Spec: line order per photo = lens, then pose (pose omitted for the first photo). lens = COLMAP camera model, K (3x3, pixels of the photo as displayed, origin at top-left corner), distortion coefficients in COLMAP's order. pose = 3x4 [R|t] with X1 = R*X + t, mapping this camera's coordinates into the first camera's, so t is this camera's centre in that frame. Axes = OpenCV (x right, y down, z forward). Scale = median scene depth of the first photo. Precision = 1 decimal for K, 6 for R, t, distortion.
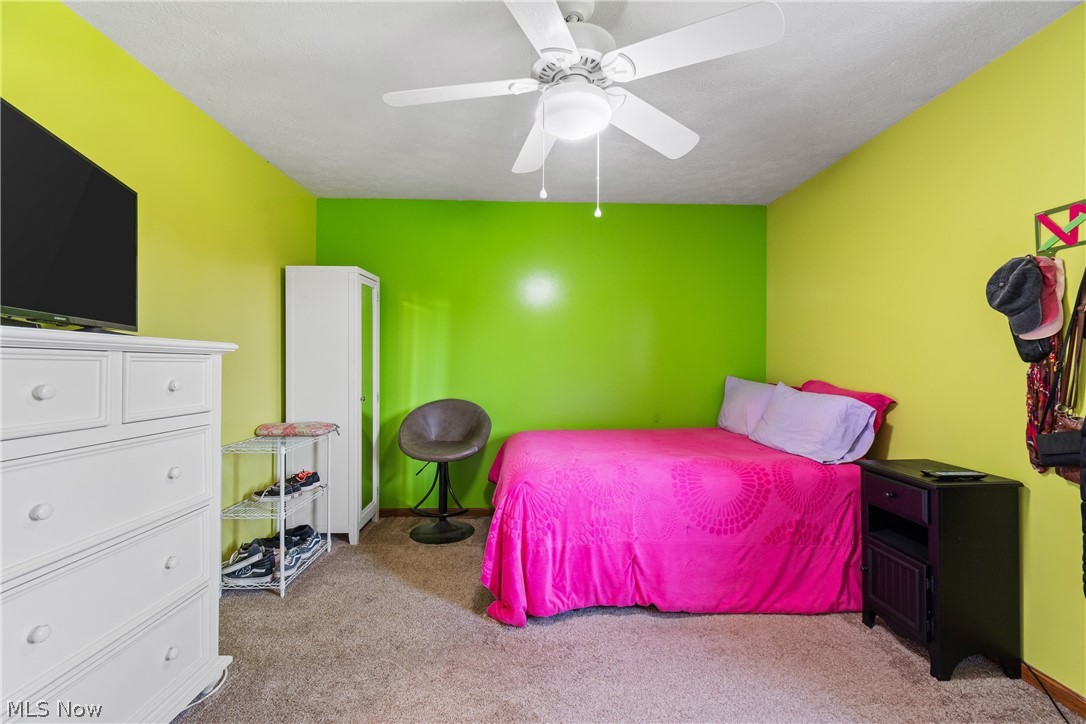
lens RADIAL K [[482.6, 0, 541.7], [0, 482.6, 364.4], [0, 0, 1]] dist [0.004642, -0.003405]
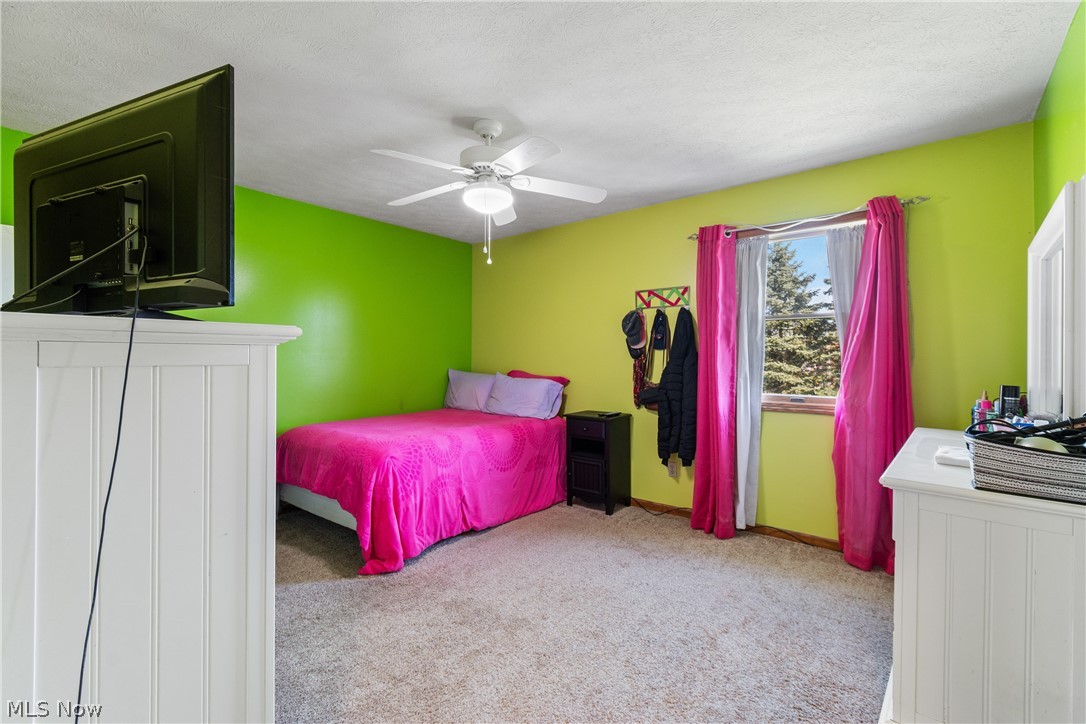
lens RADIAL K [[482.6, 0, 552.4], [0, 482.6, 359.7], [0, 0, 1]] dist [0.004642, -0.003405]
pose [[0.651801, -0.003513, 0.758382, -0.701766], [0.003801, 0.999992, 0.001366, -0.002759], [-0.758380, 0.001992, 0.651809, -0.112350]]
